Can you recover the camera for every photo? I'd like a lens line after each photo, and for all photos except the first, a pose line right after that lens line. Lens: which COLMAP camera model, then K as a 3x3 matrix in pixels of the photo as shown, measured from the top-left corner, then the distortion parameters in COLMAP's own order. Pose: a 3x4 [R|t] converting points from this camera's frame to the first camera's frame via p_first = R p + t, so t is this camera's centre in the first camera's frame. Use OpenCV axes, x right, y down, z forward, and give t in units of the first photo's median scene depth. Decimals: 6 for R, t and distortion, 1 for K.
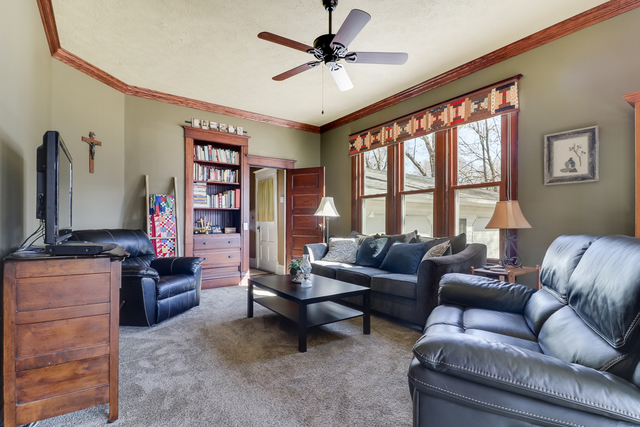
lens RADIAL K [[334.4, 0, 321.6], [0, 334.4, 218.3], [0, 0, 1]] dist [0.022827, -0.000164]
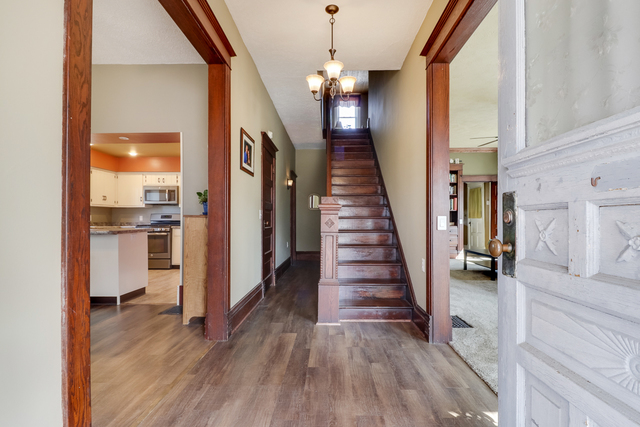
lens RADIAL K [[334.4, 0, 321.7], [0, 334.4, 216.5], [0, 0, 1]] dist [0.022827, -0.000164]
pose [[0.823870, -0.000766, -0.566779, 0.112647], [0.004369, 0.999978, 0.004999, -0.008886], [0.566762, -0.006594, 0.823855, -0.590757]]
